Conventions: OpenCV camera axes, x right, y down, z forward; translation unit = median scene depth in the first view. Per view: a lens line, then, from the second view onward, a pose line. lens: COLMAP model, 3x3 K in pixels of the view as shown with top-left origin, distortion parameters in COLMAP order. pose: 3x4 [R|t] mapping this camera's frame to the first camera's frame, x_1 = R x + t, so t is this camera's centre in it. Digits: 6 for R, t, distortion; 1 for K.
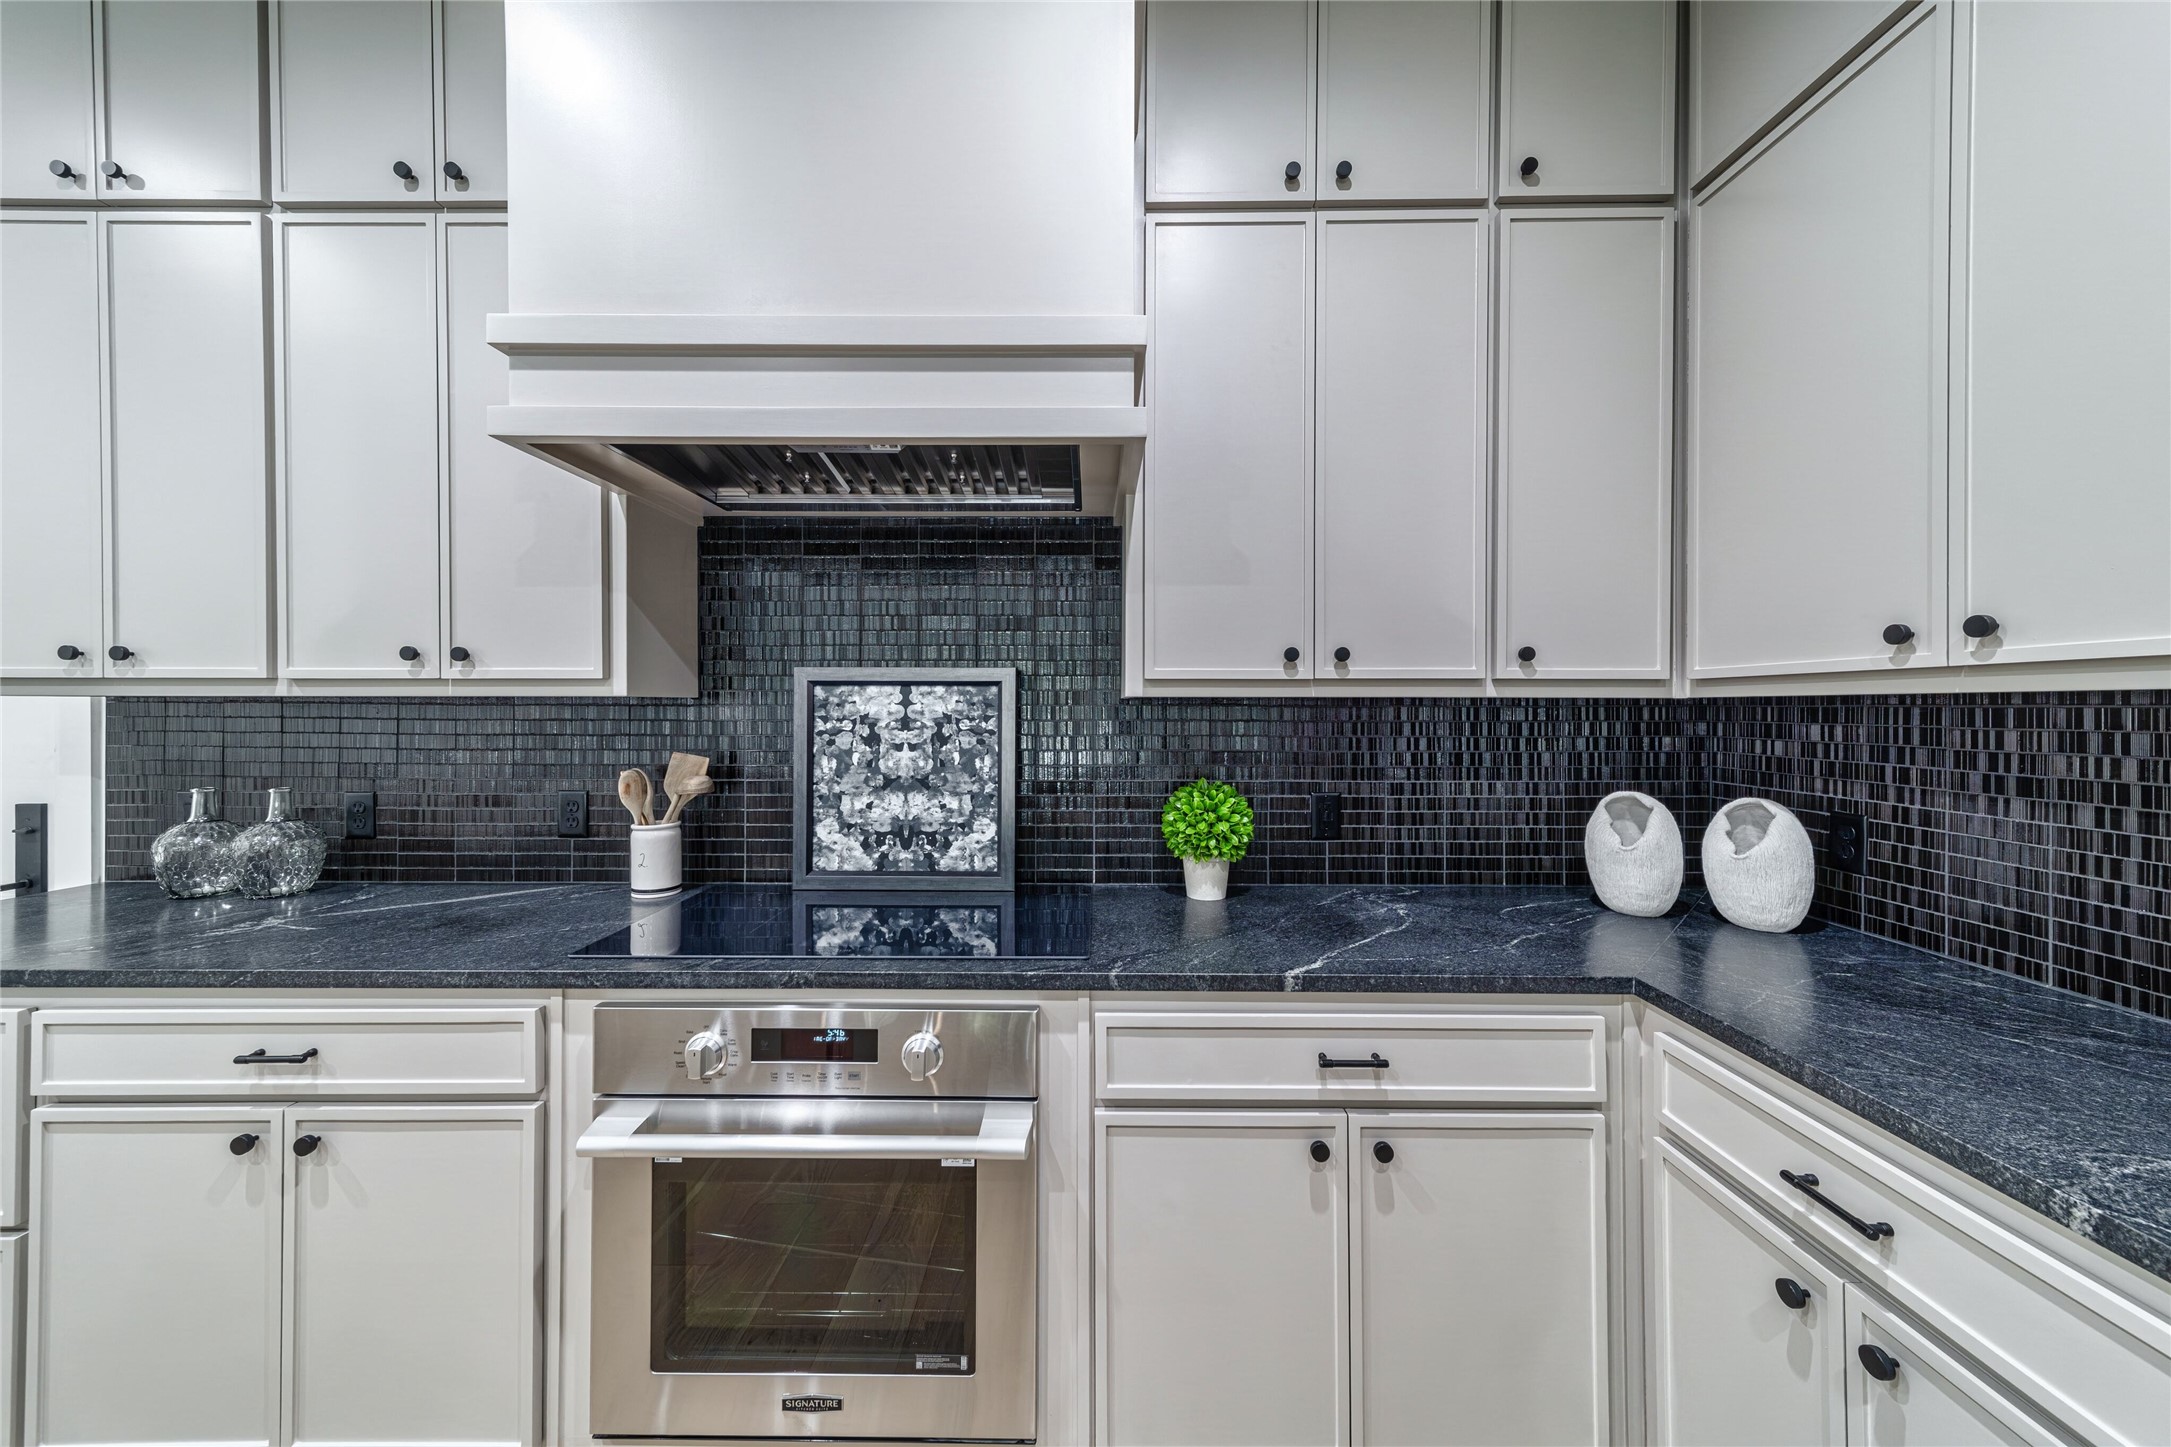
lens RADIAL K [[756.1, 0, 1090.2], [0, 756.1, 710.7], [0, 0, 1]] dist [0.009000, -0.000535]
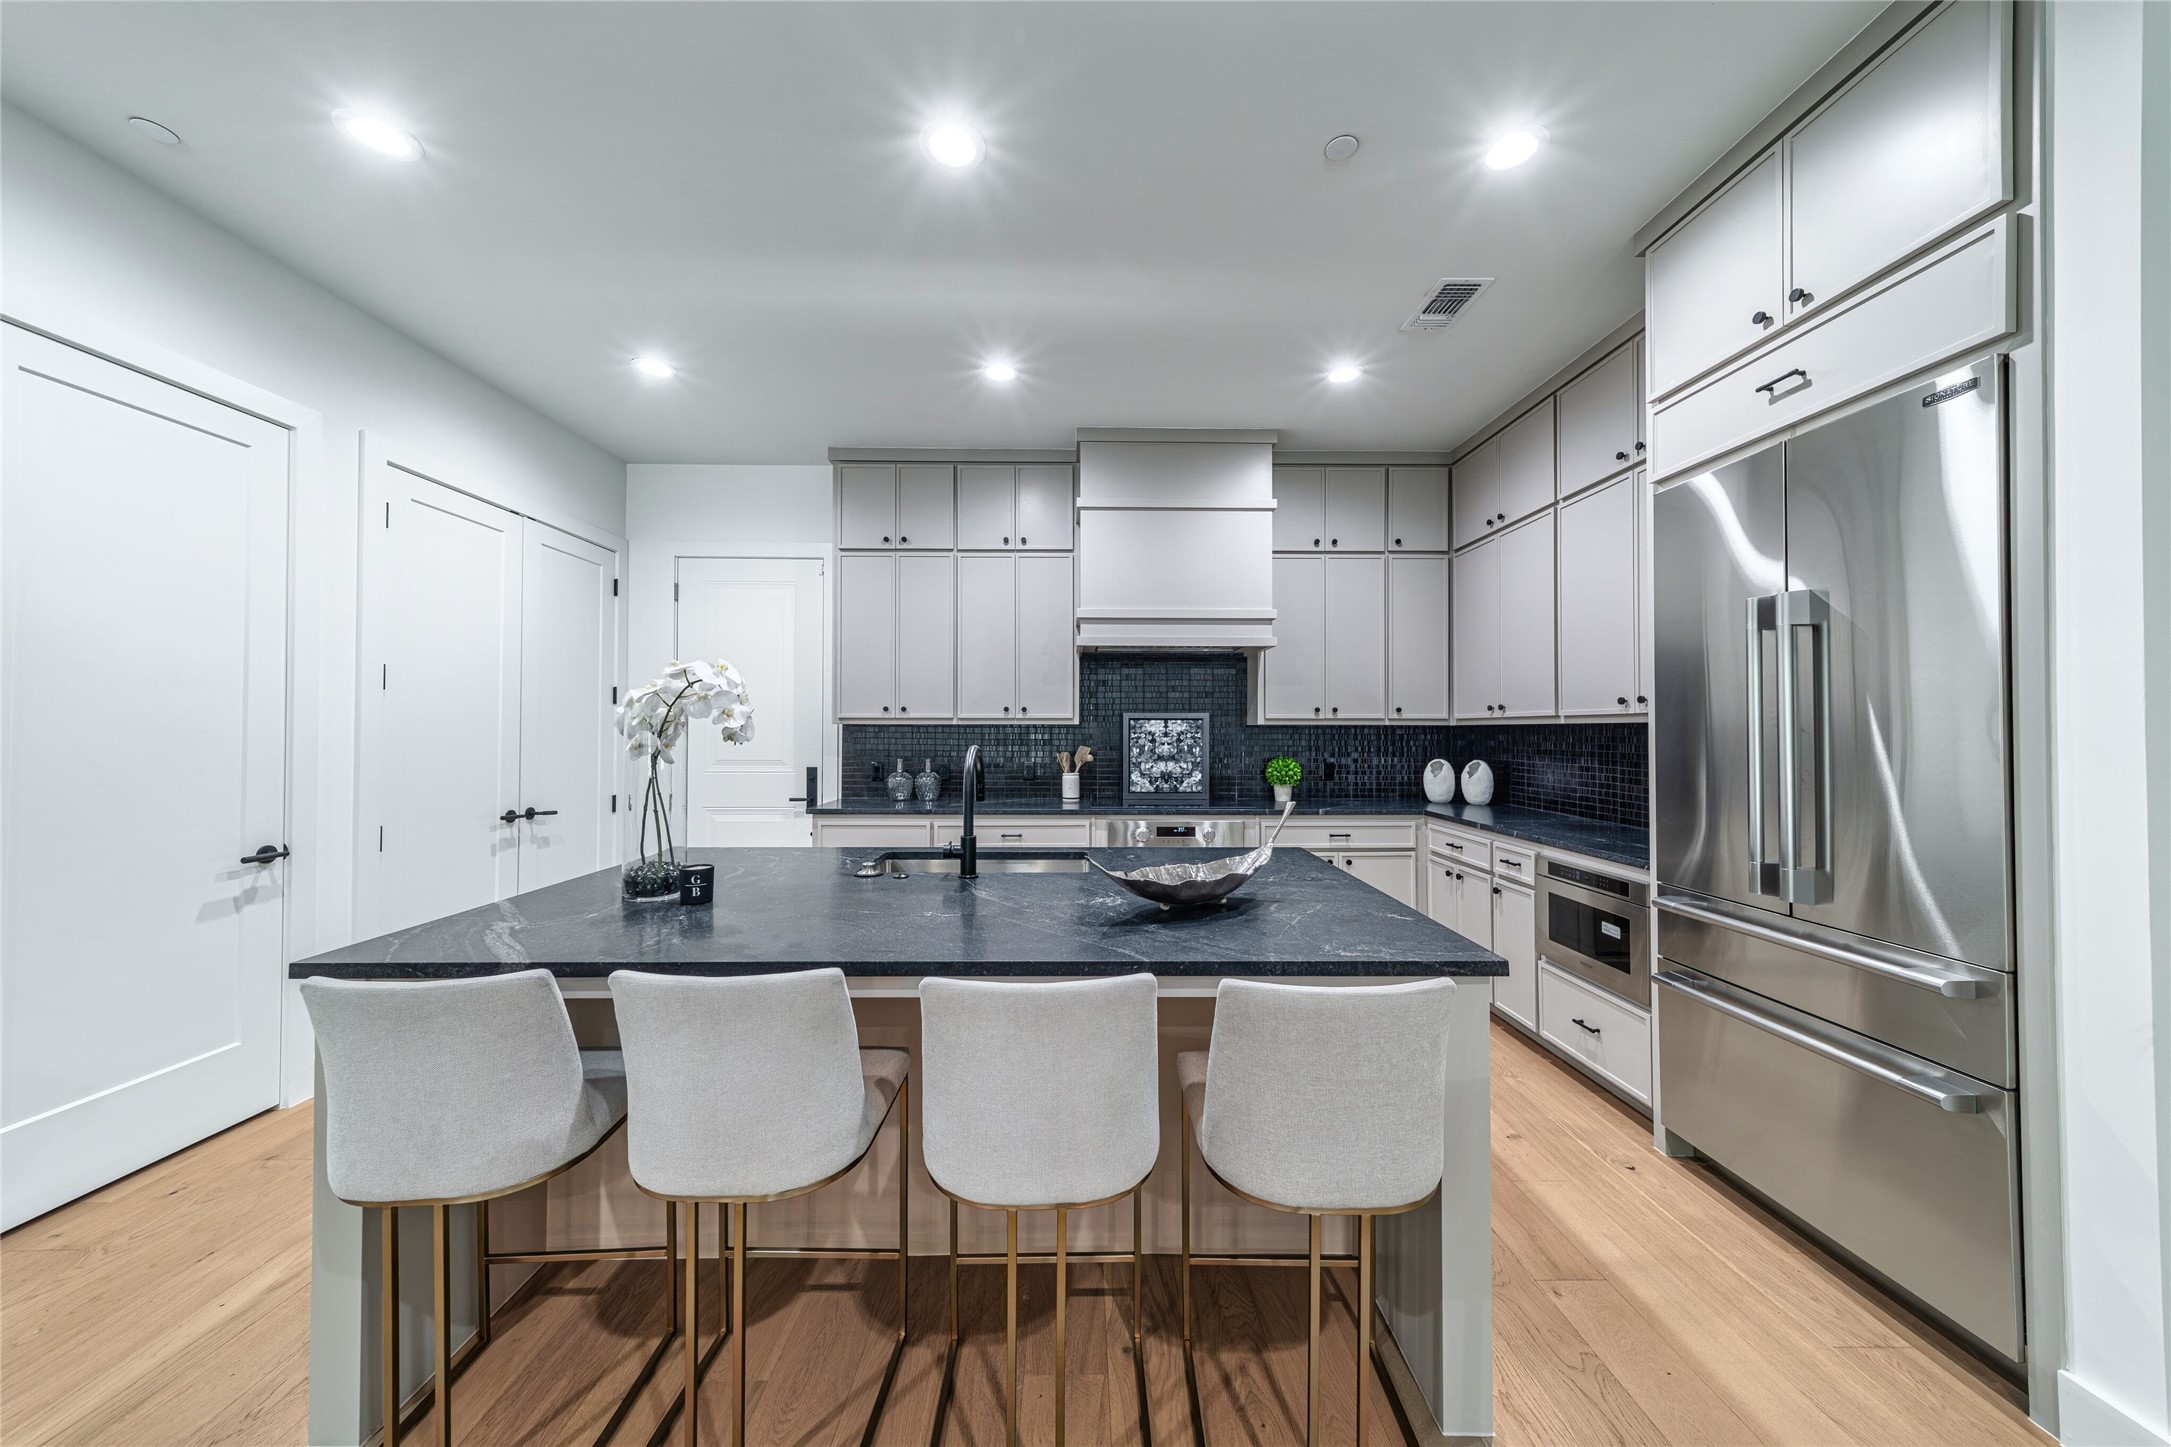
lens RADIAL K [[756.1, 0, 1086.7], [0, 756.1, 720.0], [0, 0, 1]] dist [0.009000, -0.000535]
pose [[0.999754, 0.000817, 0.022151, -0.579732], [-0.000491, 0.999891, -0.014727, 0.005275], [-0.022161, 0.014712, 0.999646, -1.593427]]
